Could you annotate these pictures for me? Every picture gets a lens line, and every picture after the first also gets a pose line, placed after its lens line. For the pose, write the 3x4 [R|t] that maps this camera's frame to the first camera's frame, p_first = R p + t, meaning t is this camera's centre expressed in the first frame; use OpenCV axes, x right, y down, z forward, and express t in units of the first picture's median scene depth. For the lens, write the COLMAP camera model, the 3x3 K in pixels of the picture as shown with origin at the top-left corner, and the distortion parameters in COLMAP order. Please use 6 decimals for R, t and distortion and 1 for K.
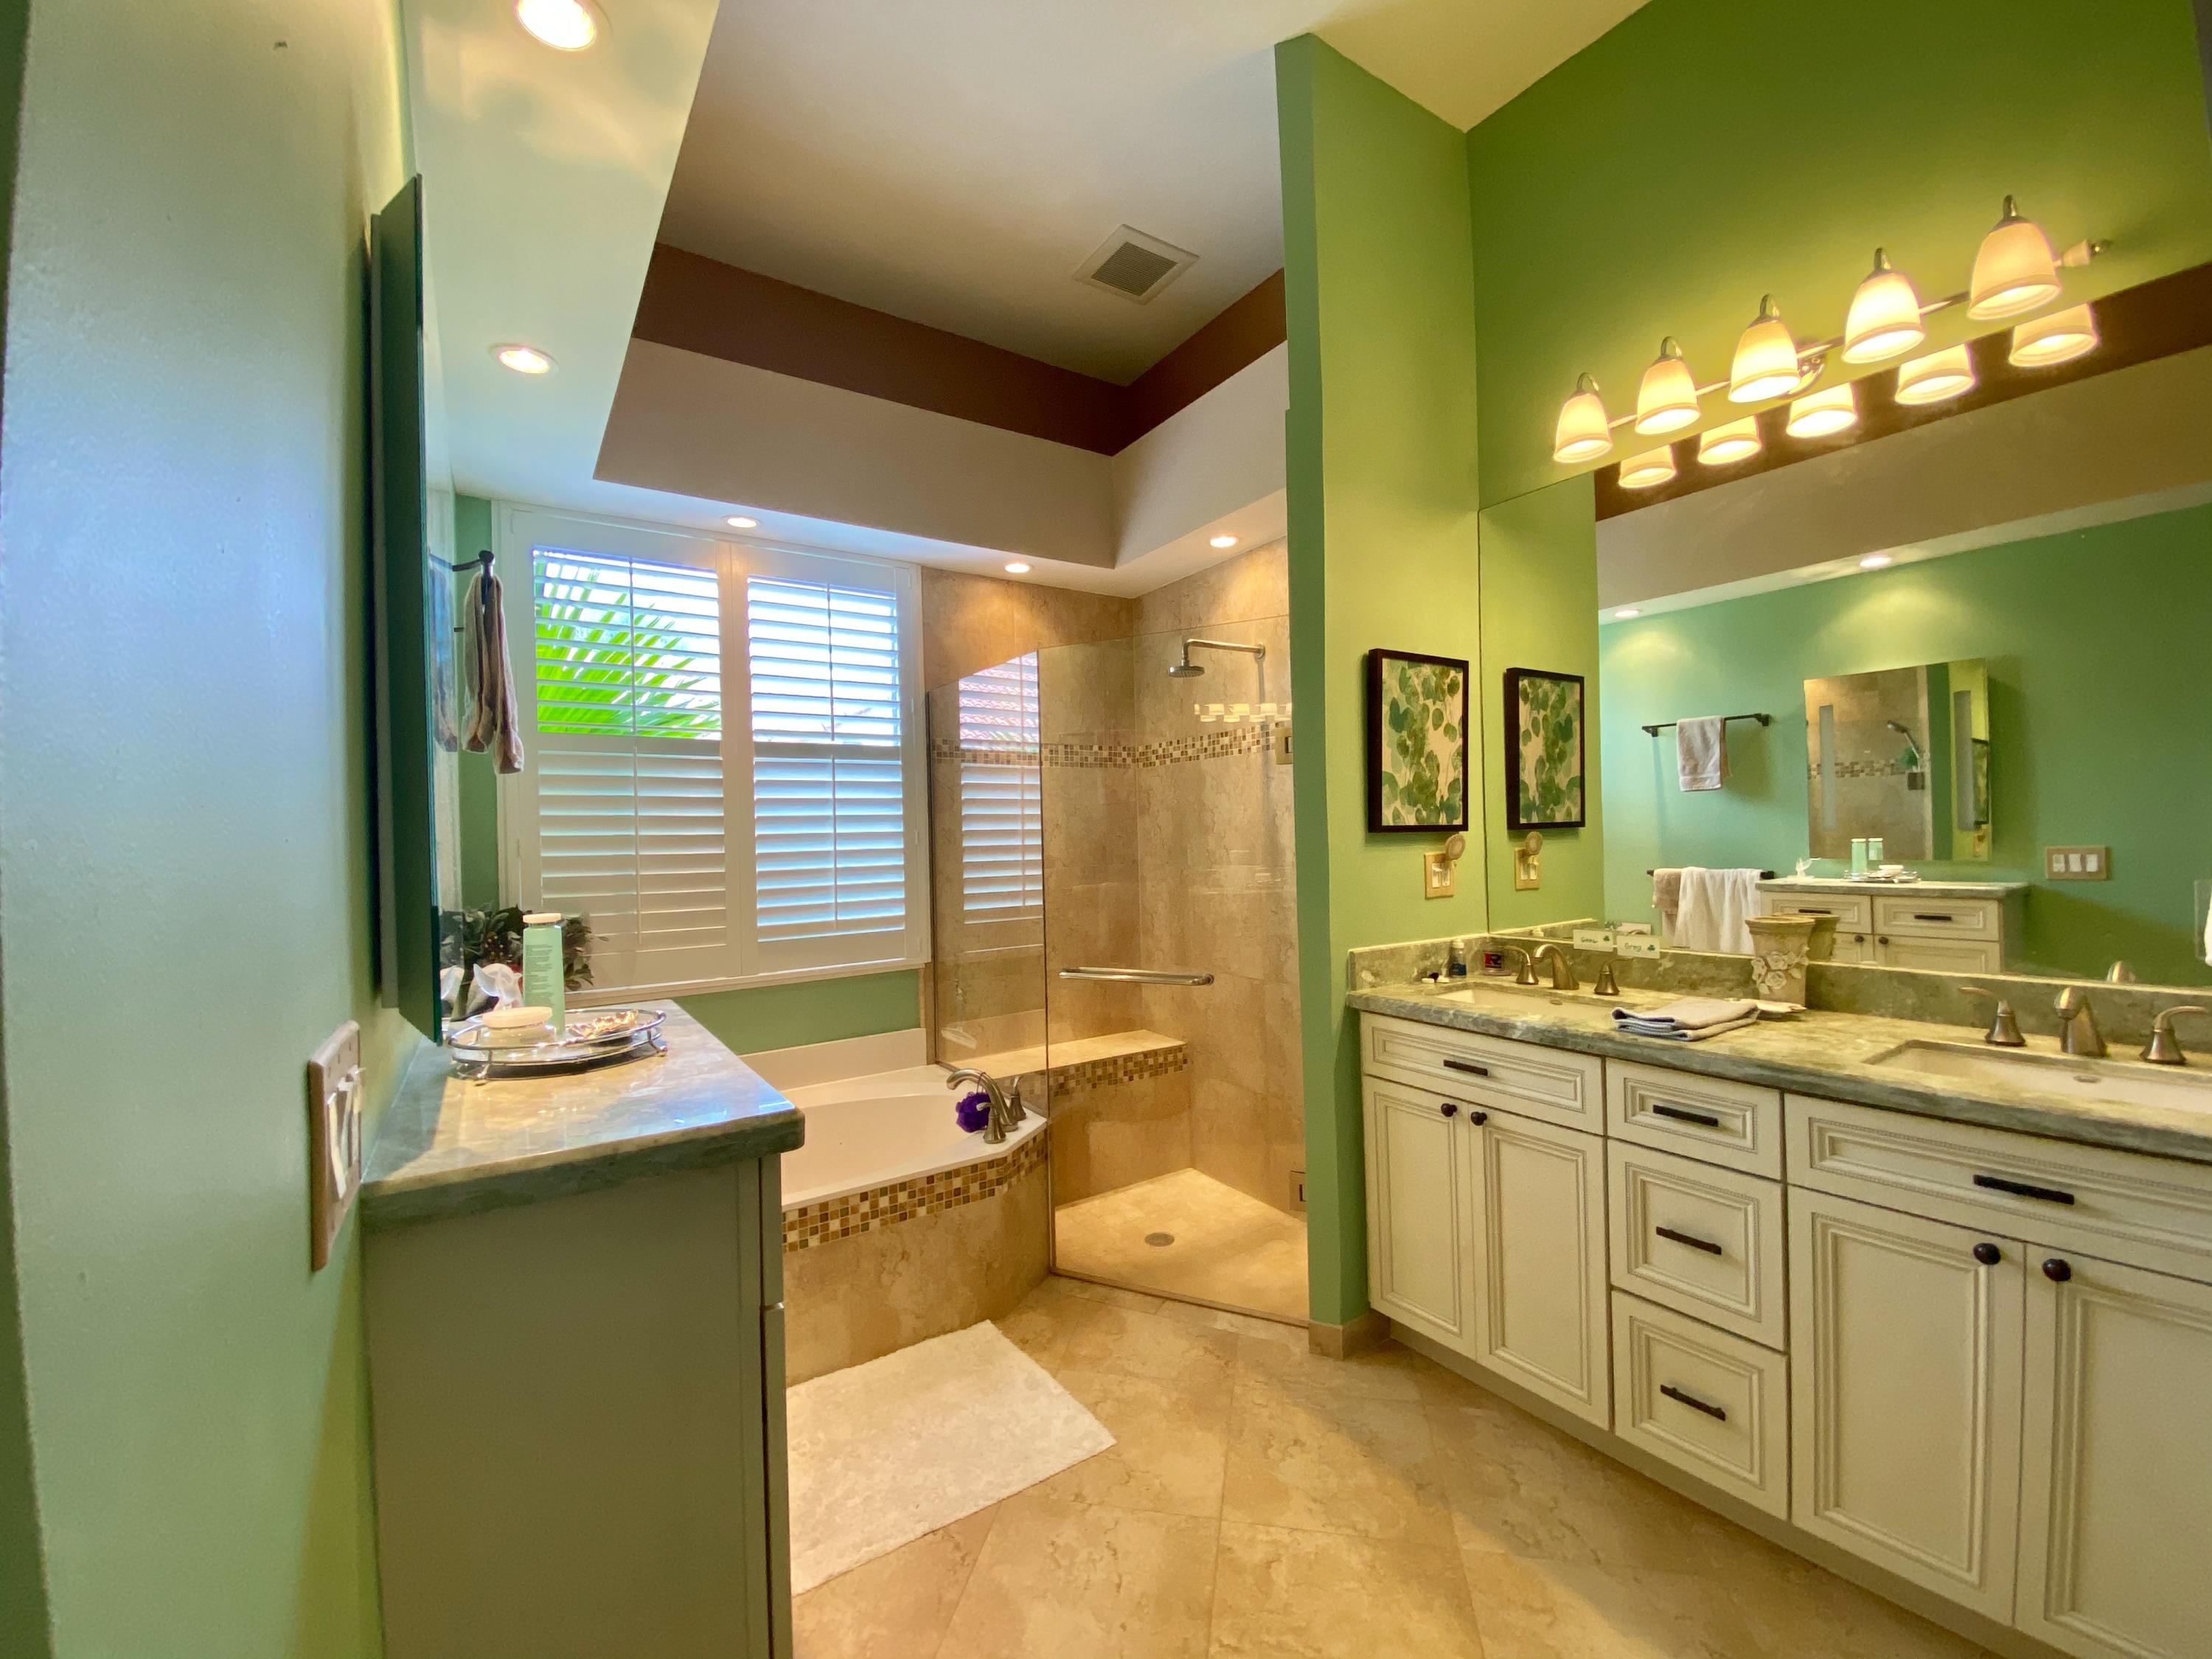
lens RADIAL K [[893.8, 0, 1106.0], [0, 893.8, 829.5], [0, 0, 1]] dist [0.023377, -0.022246]
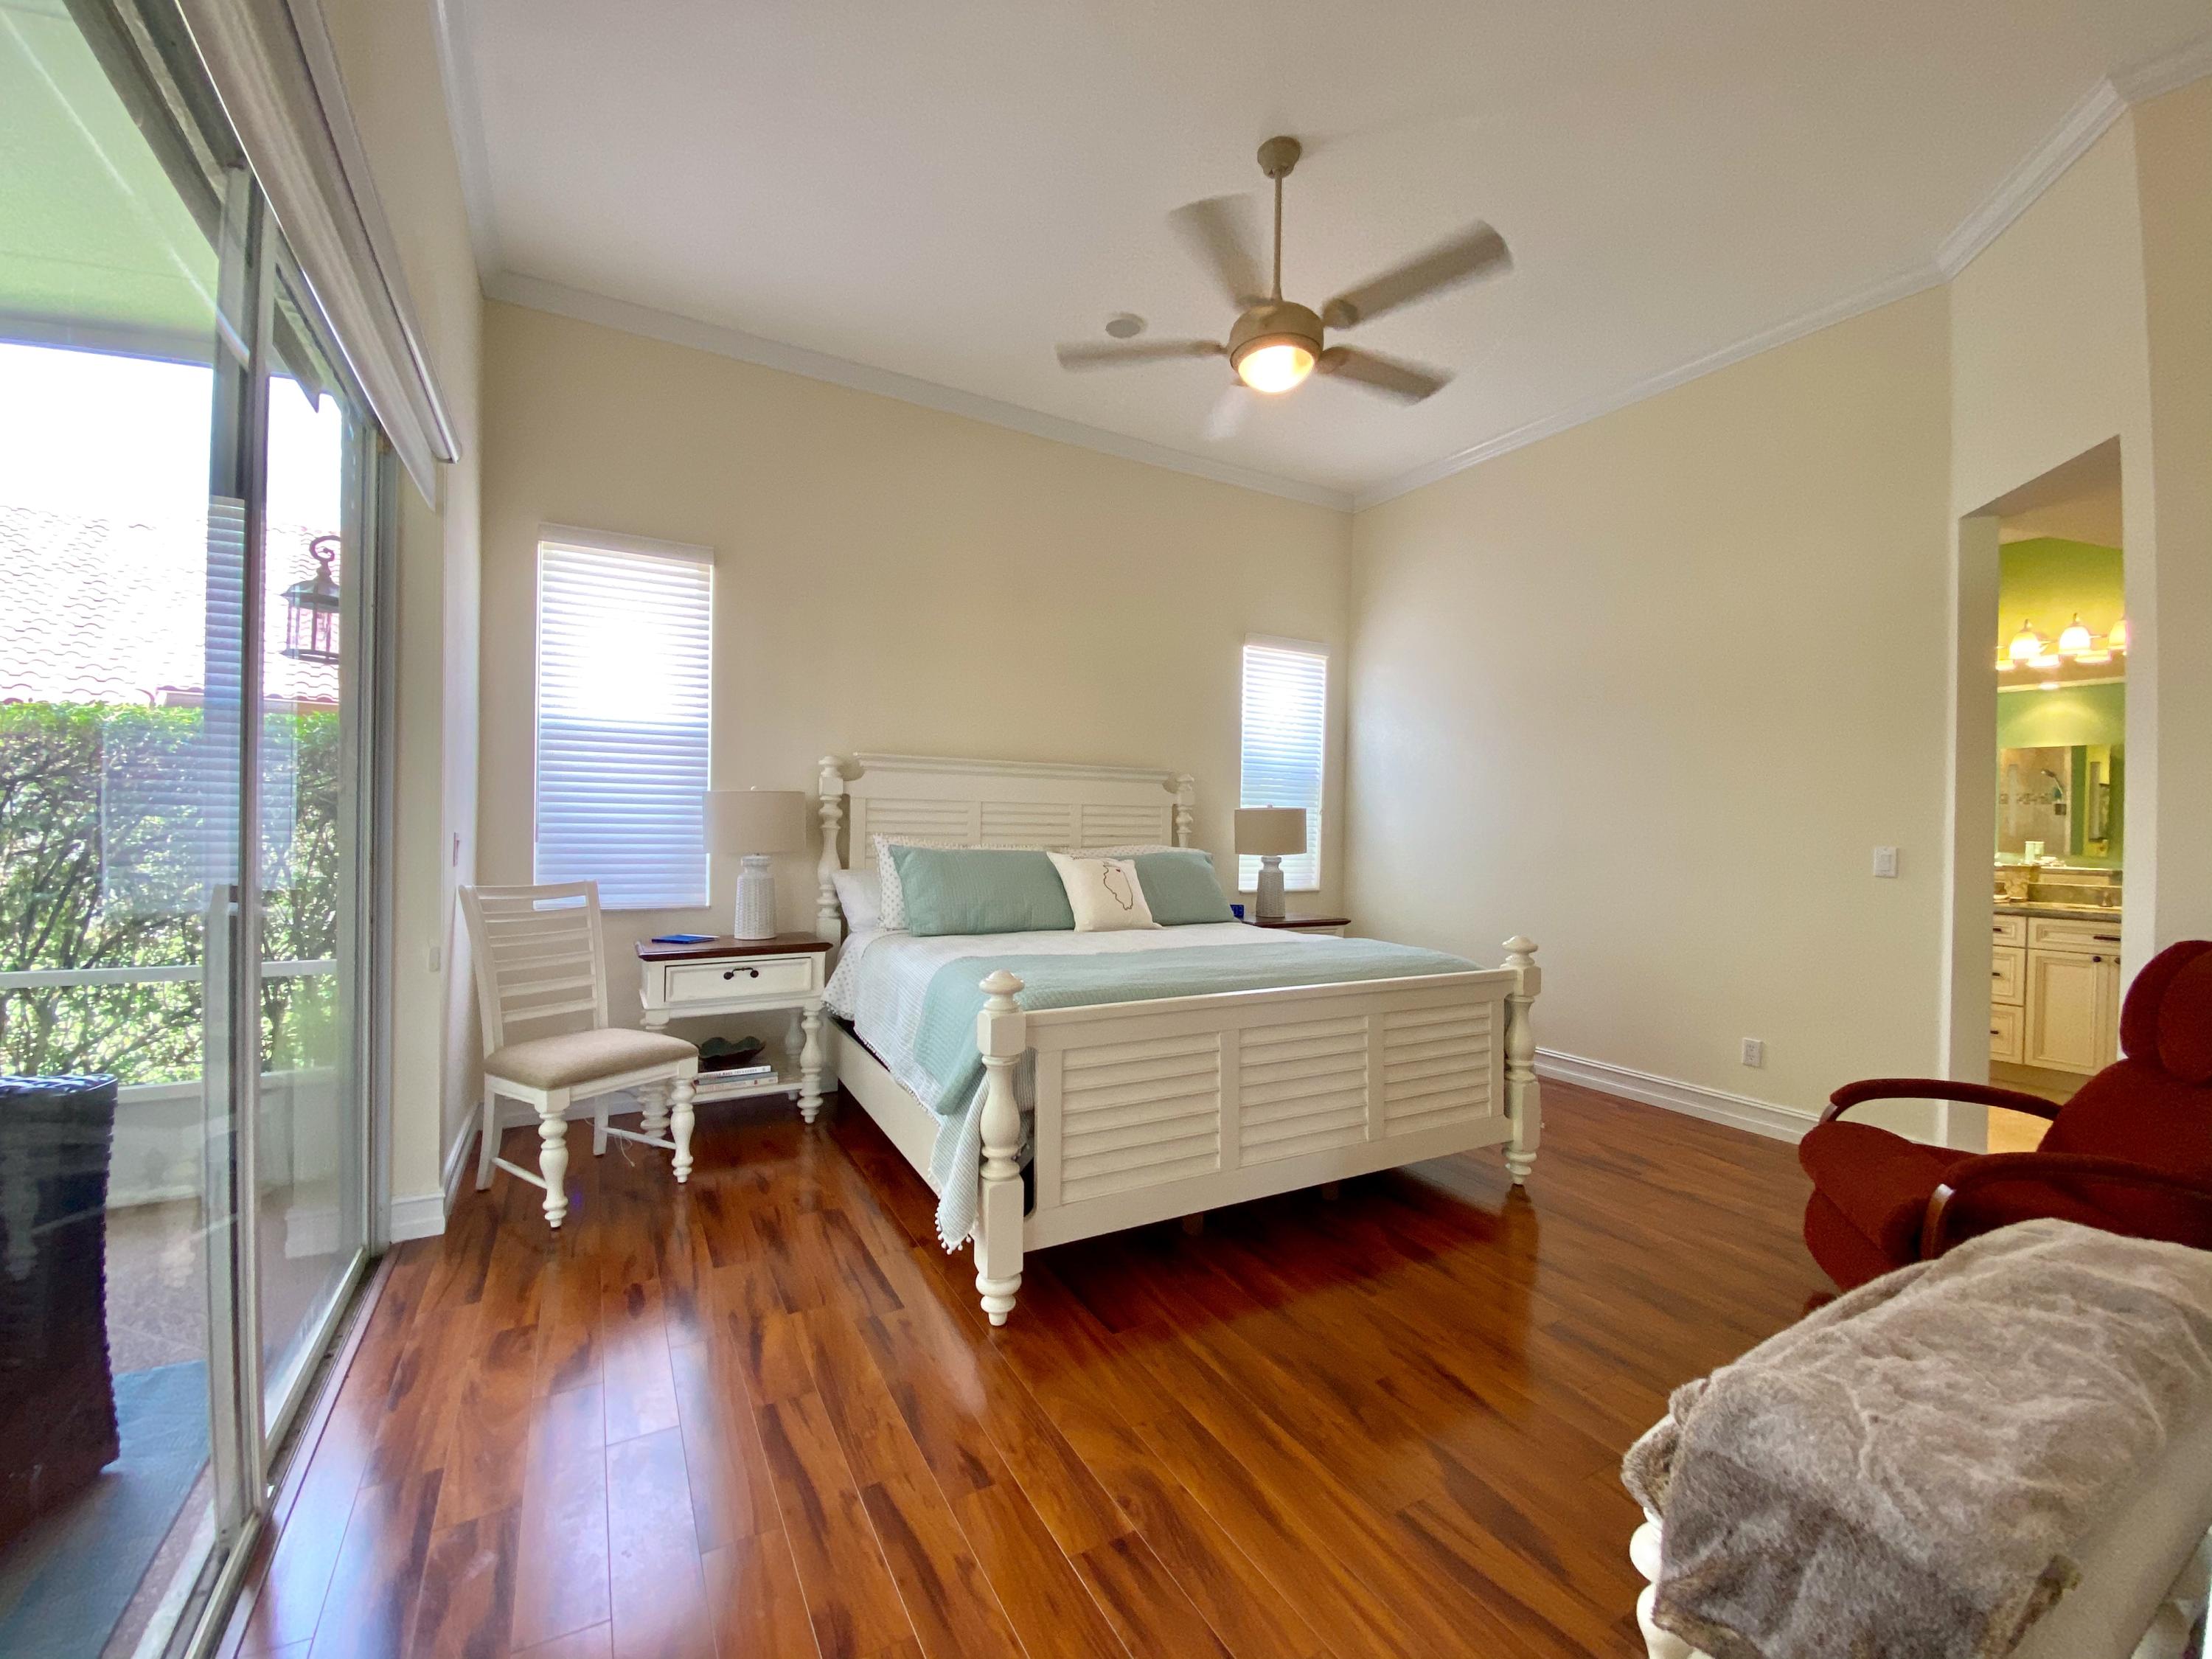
lens RADIAL K [[893.8, 0, 1106.0], [0, 893.8, 829.5], [0, 0, 1]] dist [0.023377, -0.022246]
pose [[0.996710, 0.043027, -0.068688, -0.844106], [-0.042081, 0.998999, 0.015160, 0.036229], [0.069272, -0.012220, 0.997523, -0.867317]]
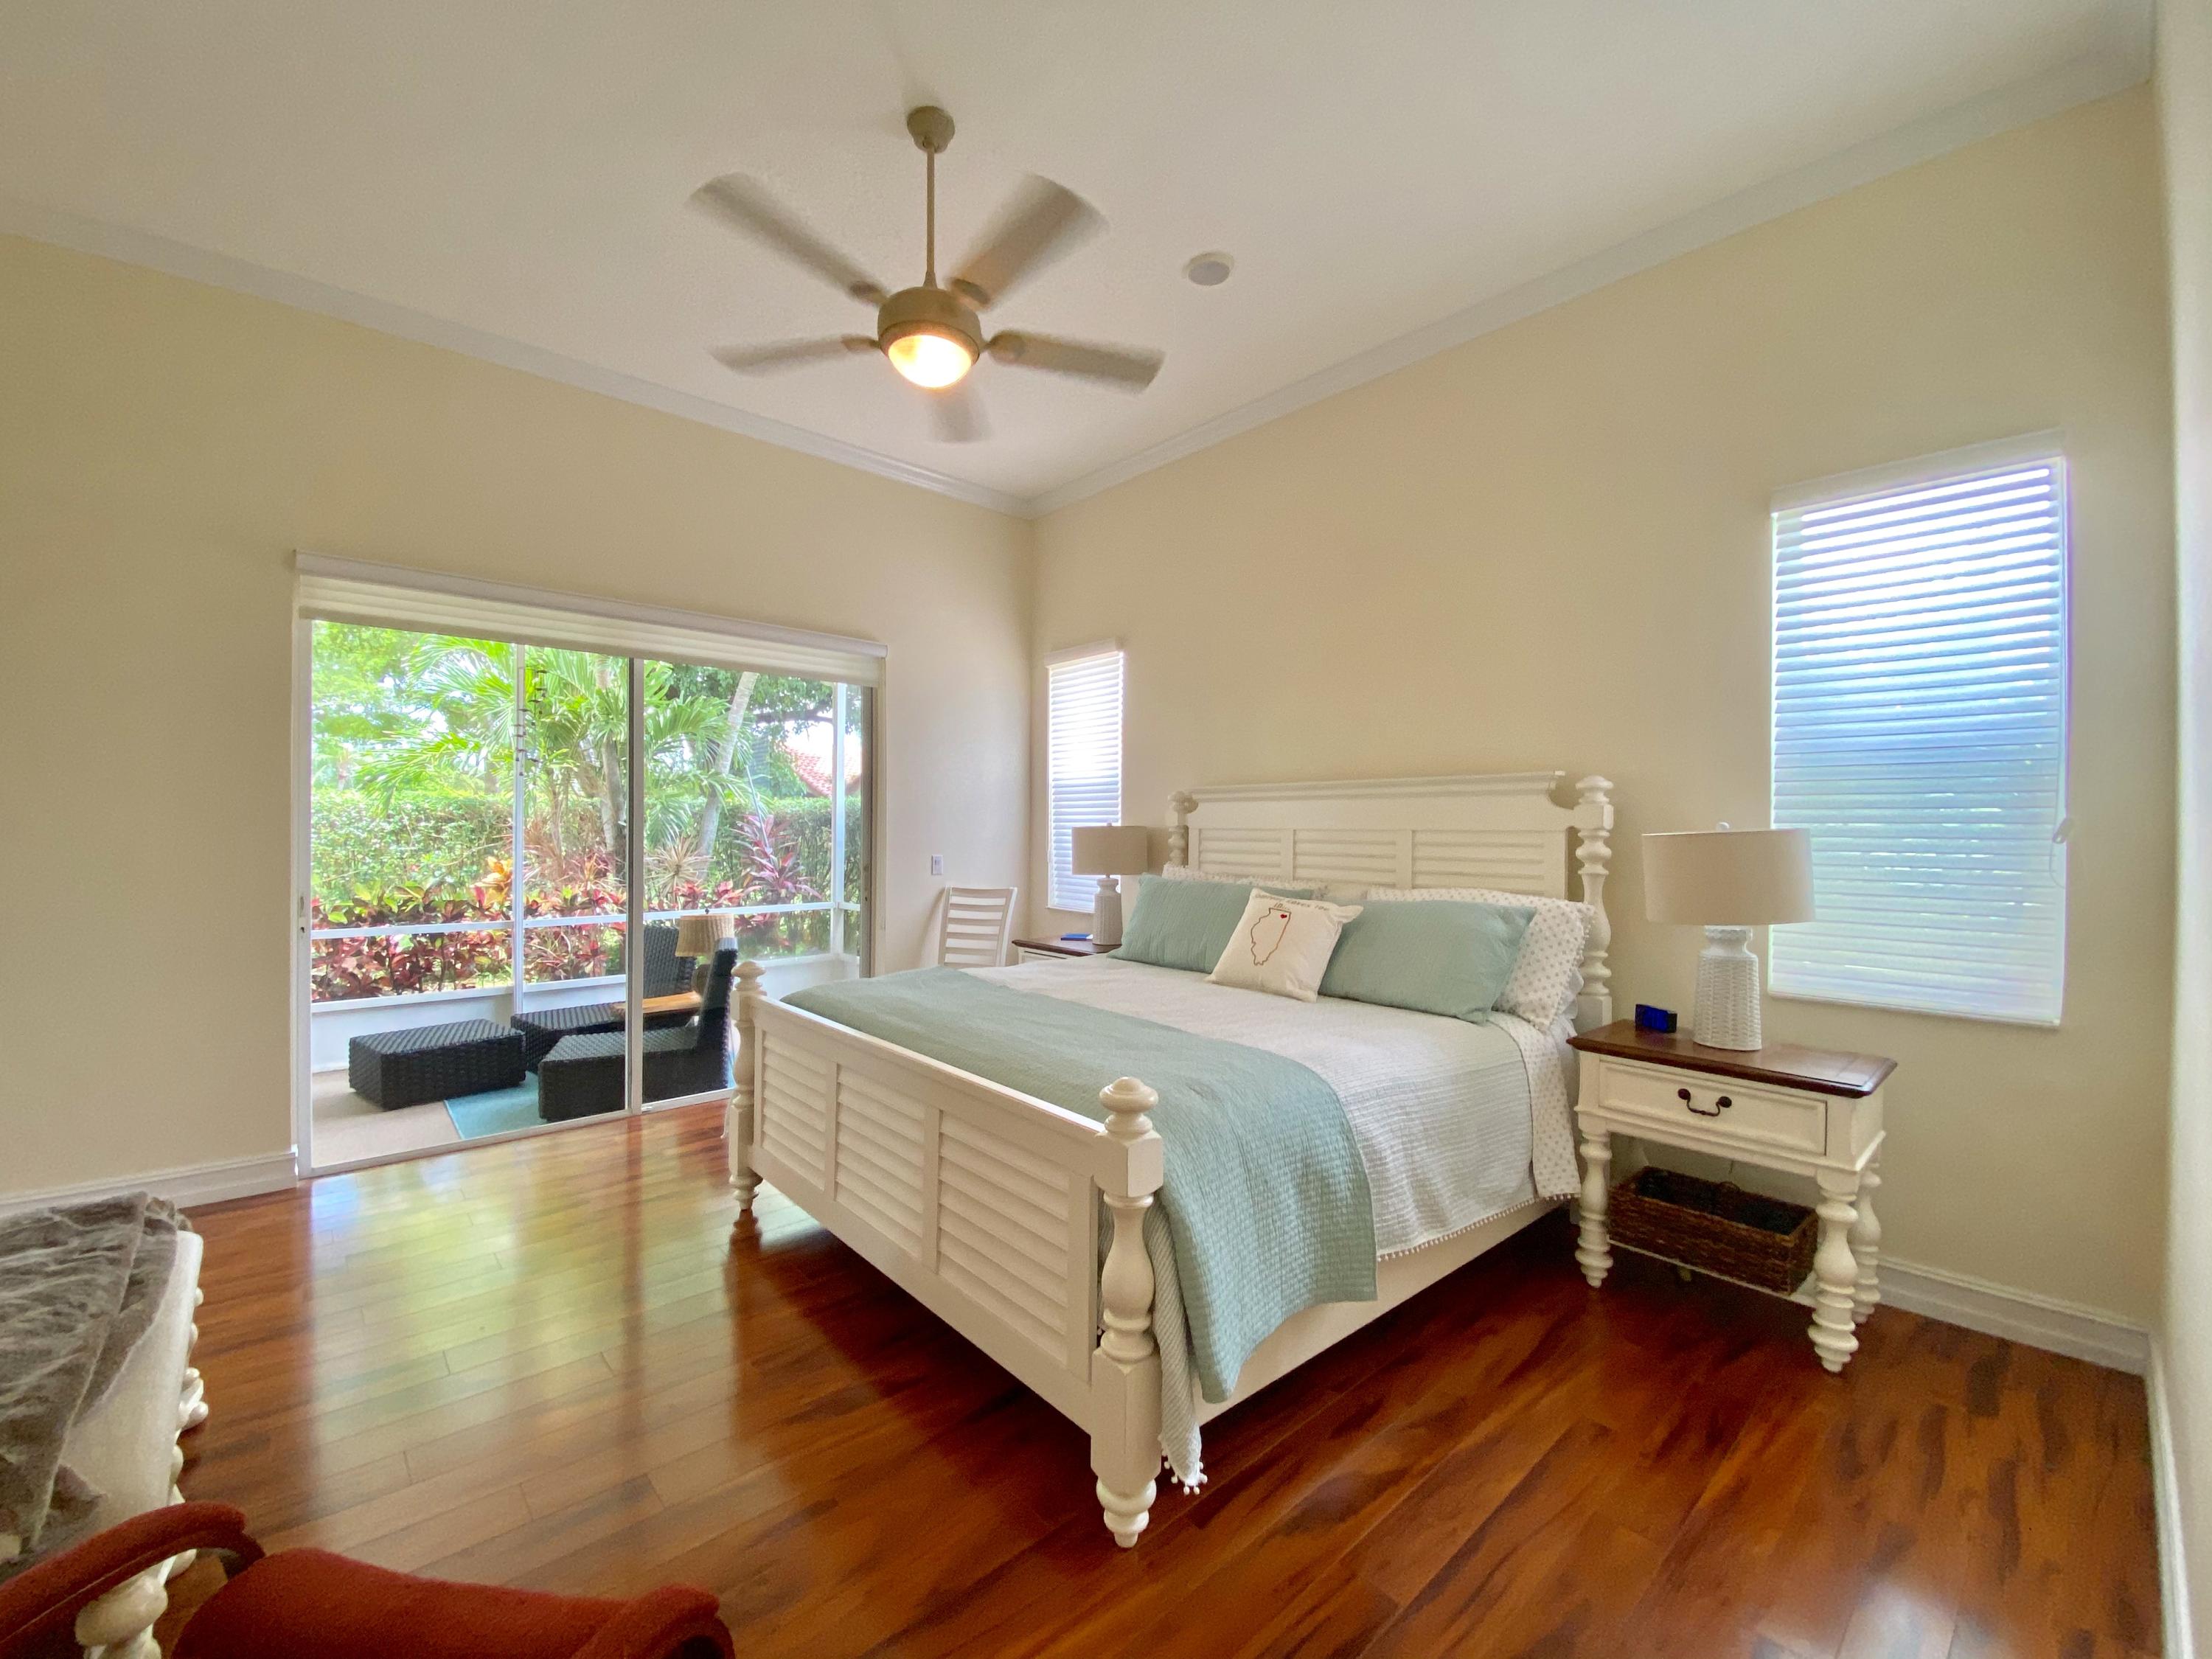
lens RADIAL K [[893.8, 0, 1106.0], [0, 893.8, 829.5], [0, 0, 1]] dist [0.023377, -0.022246]
pose [[0.127890, 0.026725, -0.991428, 0.858377], [-0.006196, 0.999639, 0.026147, -0.048503], [0.991769, 0.002799, 0.128010, 0.905321]]
